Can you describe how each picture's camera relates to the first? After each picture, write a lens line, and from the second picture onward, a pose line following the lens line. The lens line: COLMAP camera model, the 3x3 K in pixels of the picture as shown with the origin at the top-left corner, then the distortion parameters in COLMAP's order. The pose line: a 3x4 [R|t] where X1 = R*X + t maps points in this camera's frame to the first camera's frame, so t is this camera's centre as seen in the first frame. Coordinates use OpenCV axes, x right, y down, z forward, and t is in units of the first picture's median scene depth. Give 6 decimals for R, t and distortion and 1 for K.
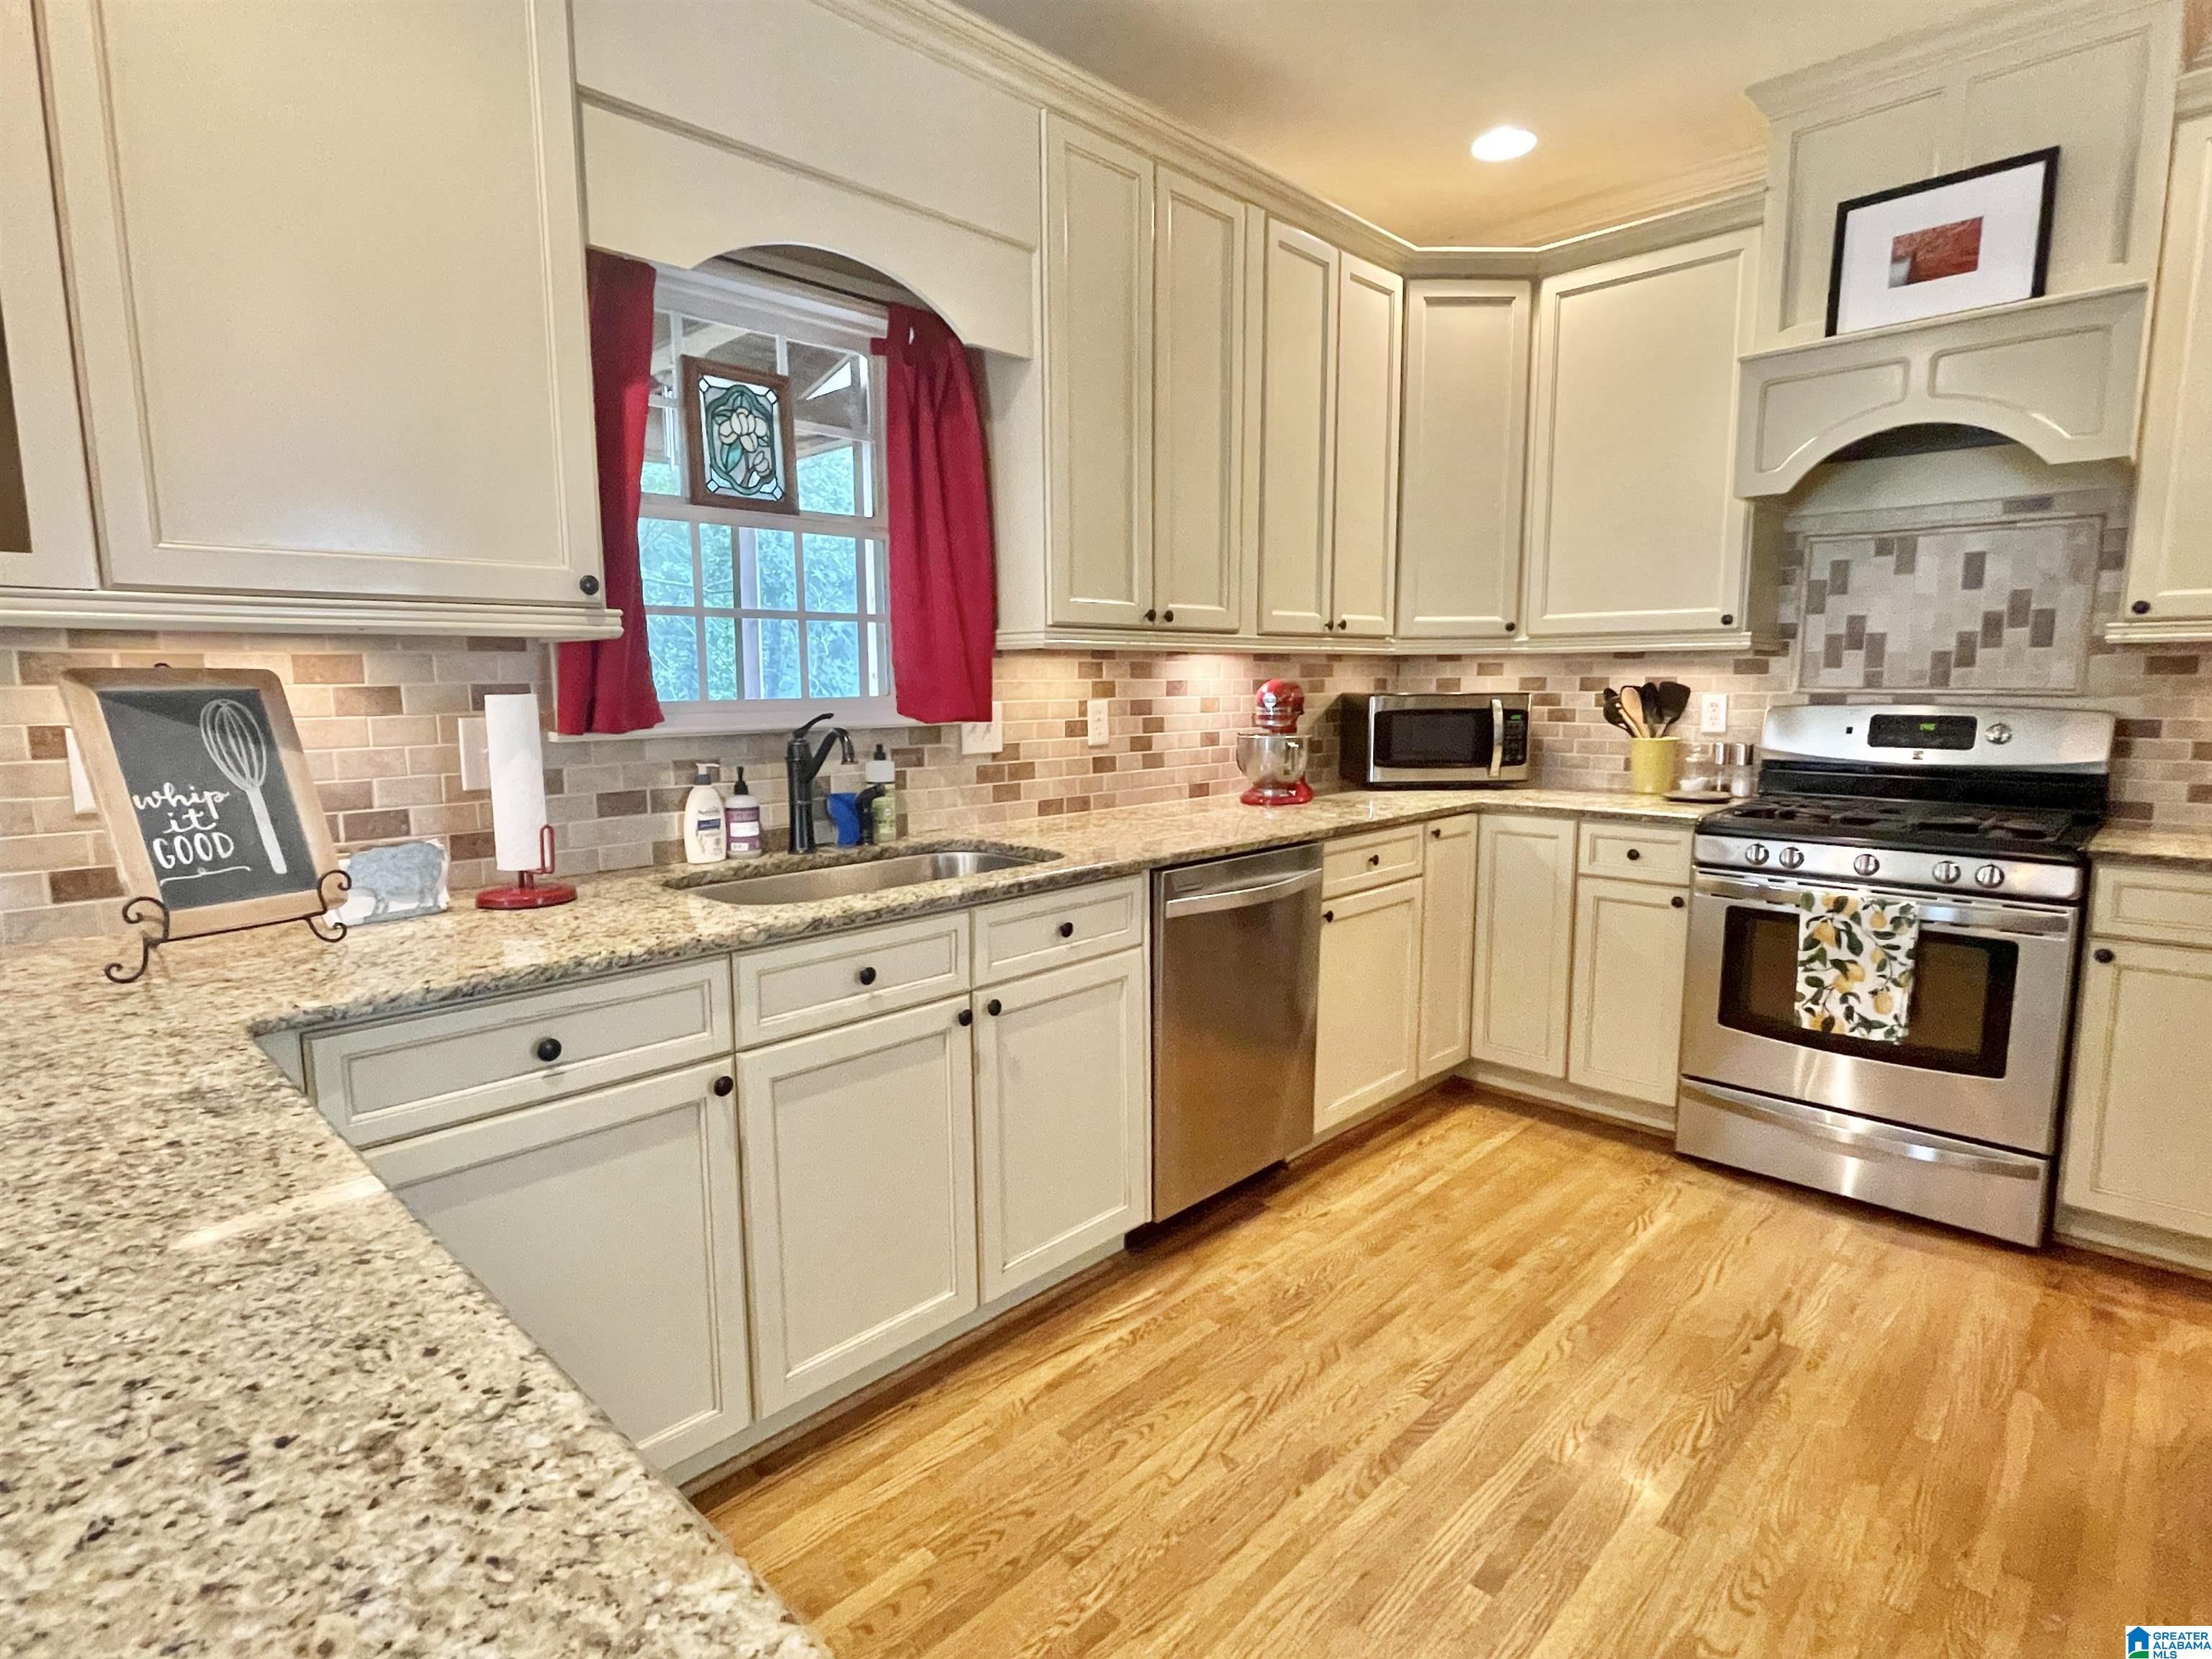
lens RADIAL K [[1142.7, 0, 1106.0], [0, 1142.7, 829.5], [0, 0, 1]] dist [0.013677, -0.000303]
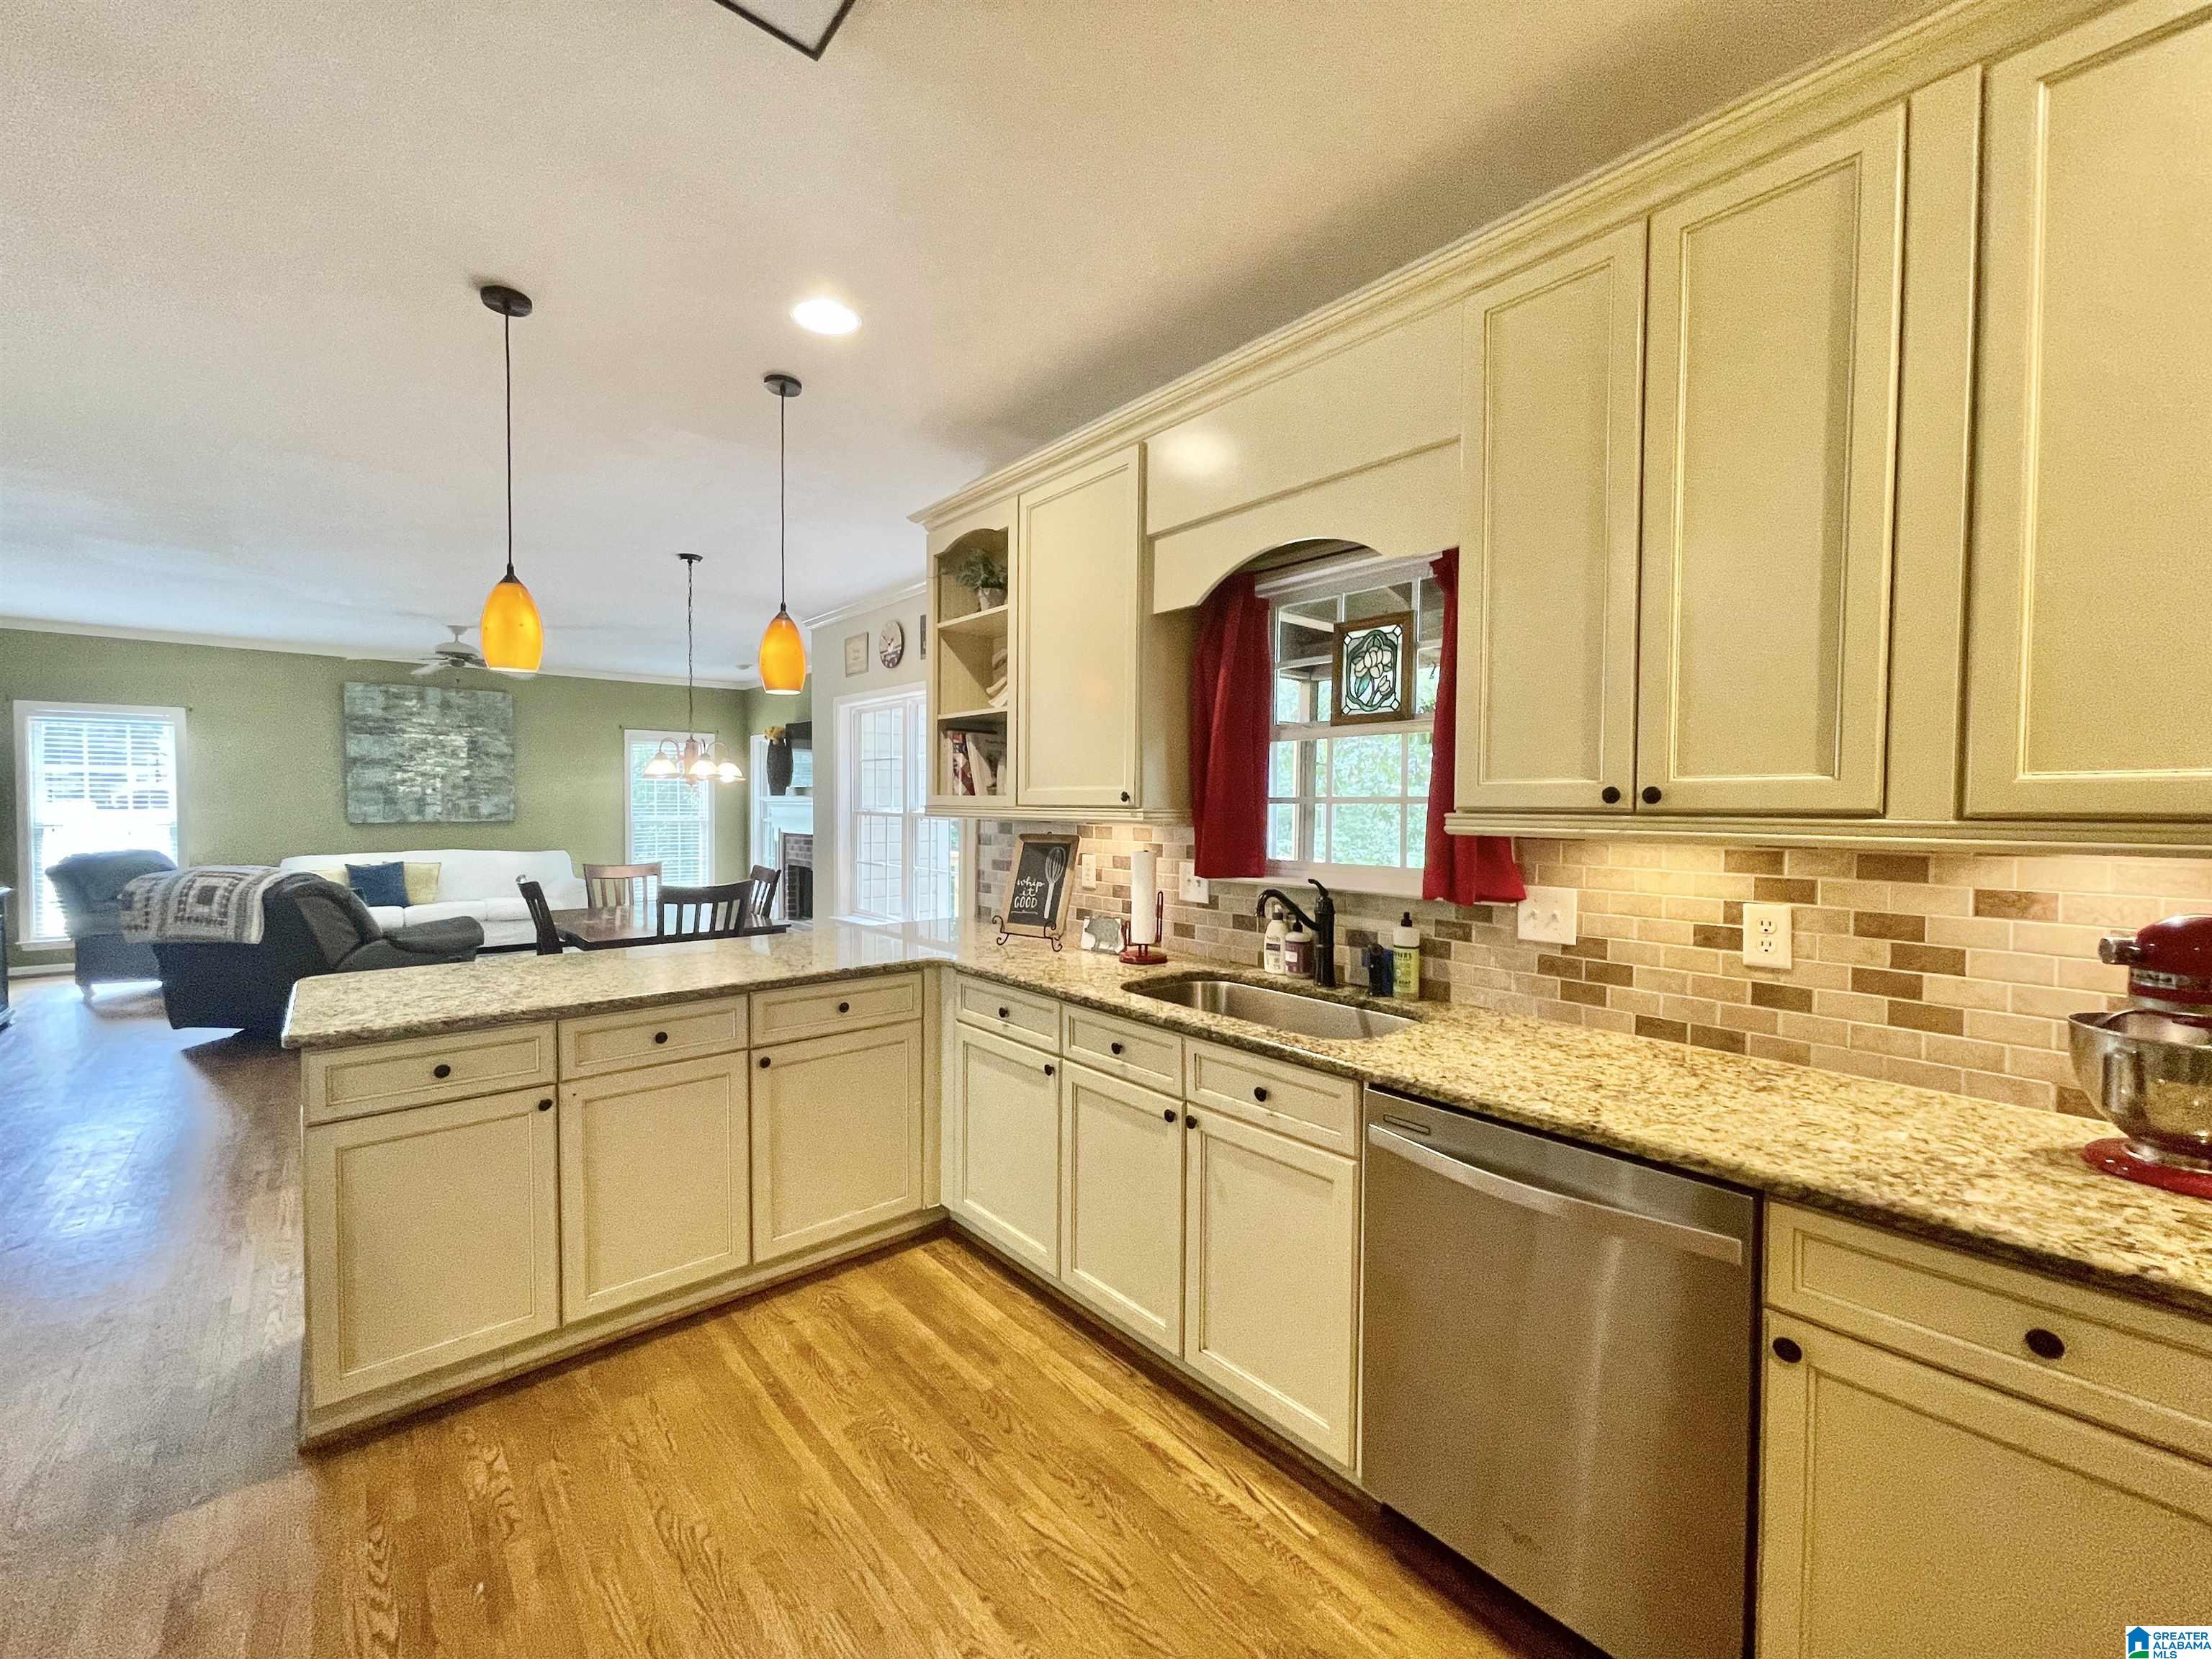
lens RADIAL K [[891.9, 0, 1106.0], [0, 891.9, 829.5], [0, 0, 1]] dist [-0.001830, -0.000118]
pose [[-0.094850, 0.034041, -0.994909, 0.718972], [-0.137087, 0.989447, 0.046923, -0.159404], [0.986008, 0.140839, -0.089182, 0.788103]]
